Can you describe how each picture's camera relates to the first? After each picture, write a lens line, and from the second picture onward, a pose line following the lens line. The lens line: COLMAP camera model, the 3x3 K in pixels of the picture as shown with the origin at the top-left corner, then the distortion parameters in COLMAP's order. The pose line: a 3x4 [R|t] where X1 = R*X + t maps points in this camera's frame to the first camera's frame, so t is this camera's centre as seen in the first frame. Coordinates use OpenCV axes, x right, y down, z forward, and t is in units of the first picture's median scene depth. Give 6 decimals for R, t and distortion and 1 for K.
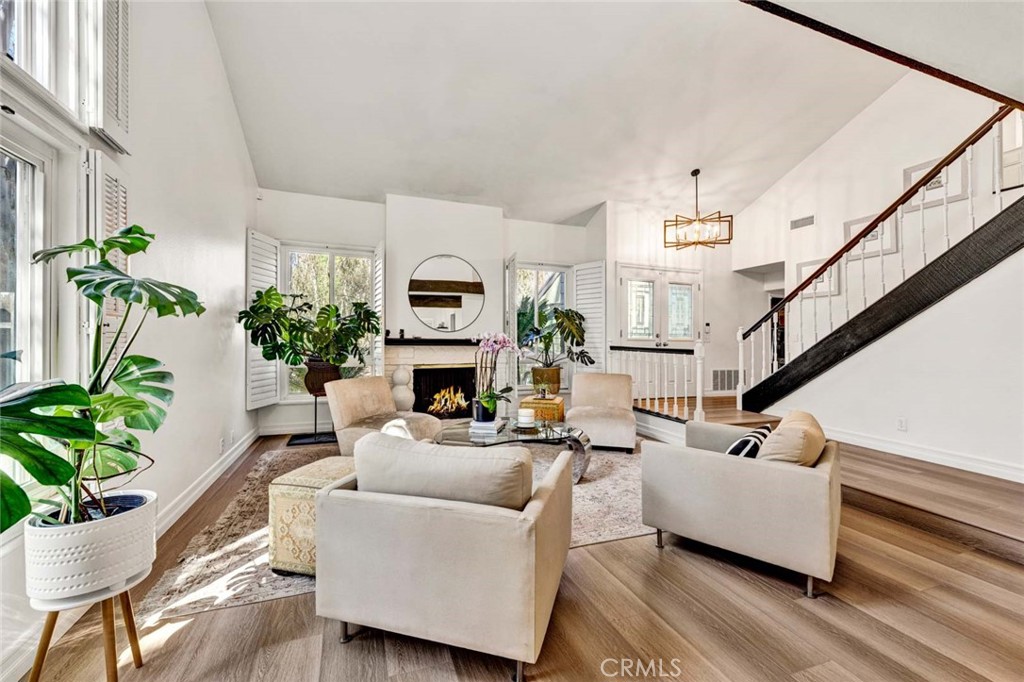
lens RADIAL K [[411.7, 0, 505.9], [0, 411.7, 347.6], [0, 0, 1]] dist [0.027775, -0.000027]
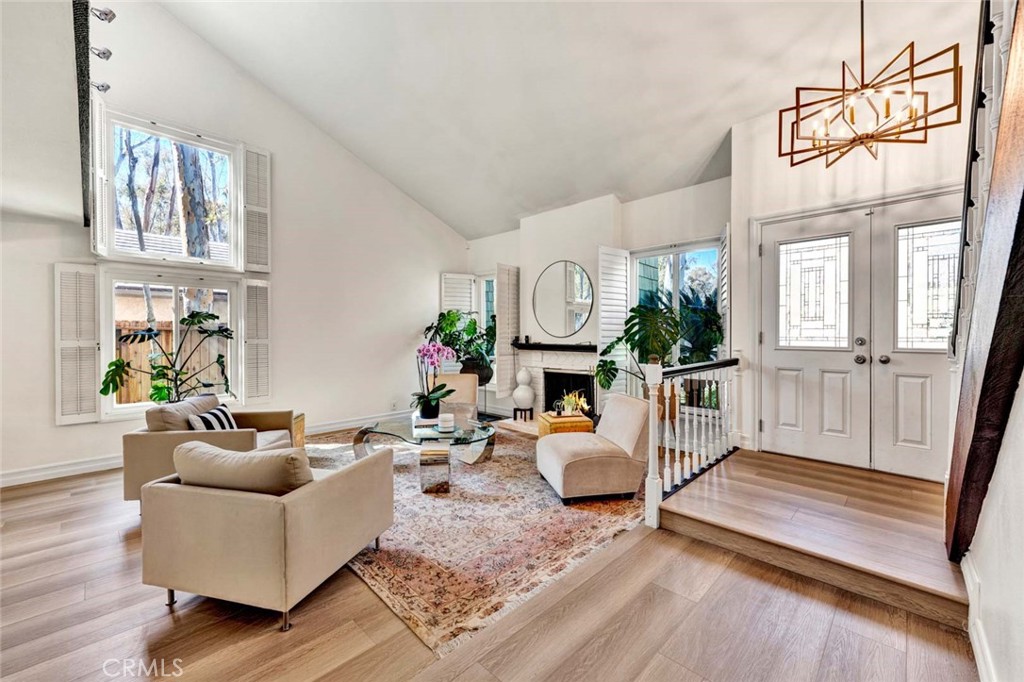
lens RADIAL K [[411.6, 0, 508.0], [0, 411.6, 335.1], [0, 0, 1]] dist [0.002293, 0.000152]
pose [[0.431957, -0.009402, -0.901845, 0.760177], [-0.013820, 0.999759, -0.017042, -0.025662], [0.901788, 0.019825, 0.431723, 0.483909]]
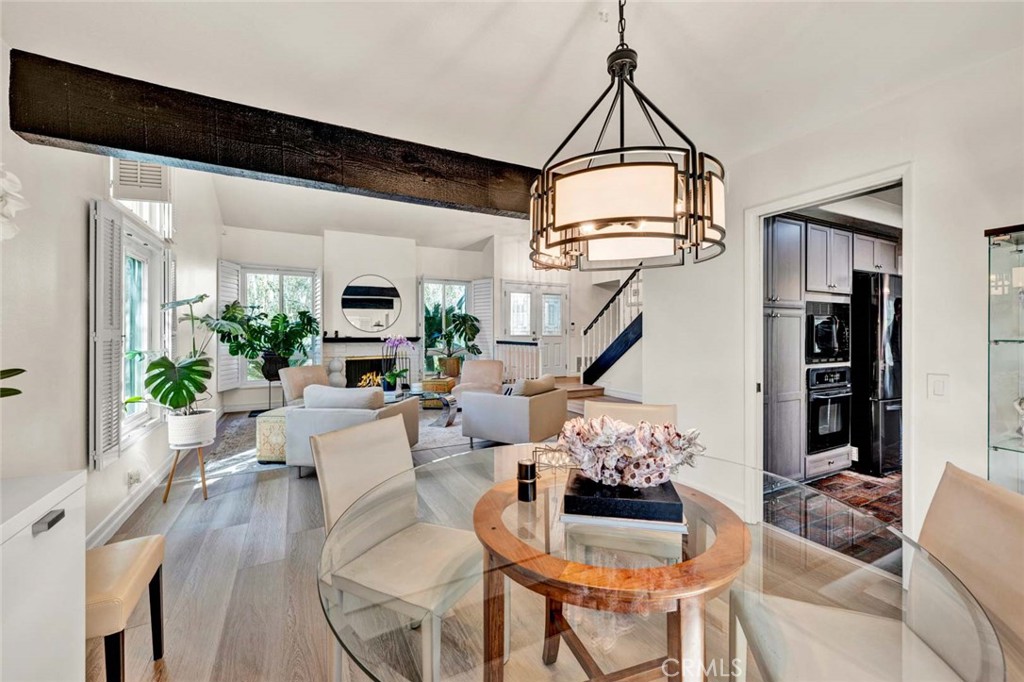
lens RADIAL K [[411.6, 0, 508.0], [0, 411.6, 335.1], [0, 0, 1]] dist [0.002293, 0.000152]
pose [[0.991987, -0.011957, 0.125769, 0.133825], [0.014388, 0.999726, -0.018440, 0.002554], [-0.125514, 0.020102, 0.991888, -0.401451]]
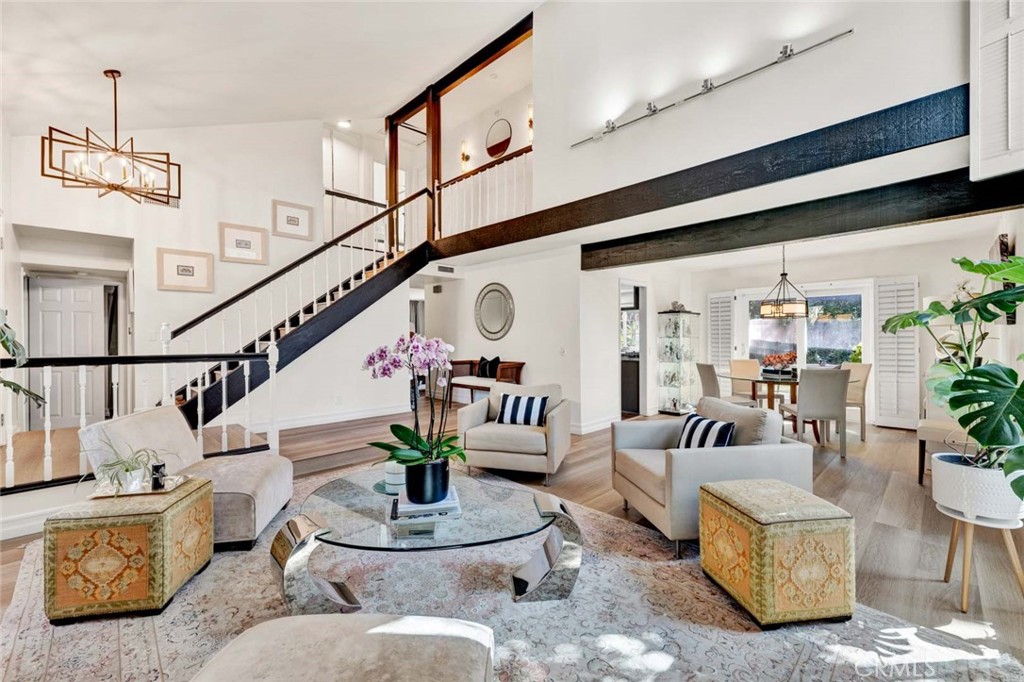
lens RADIAL K [[425.0, 0, 507.5], [0, 425.0, 334.4], [0, 0, 1]] dist [-0.001150, -0.000154]
pose [[-0.414894, -0.010366, 0.909811, -0.419090], [0.024522, 0.999445, 0.022569, -0.032984], [-0.909539, 0.031674, -0.414410, 0.790902]]
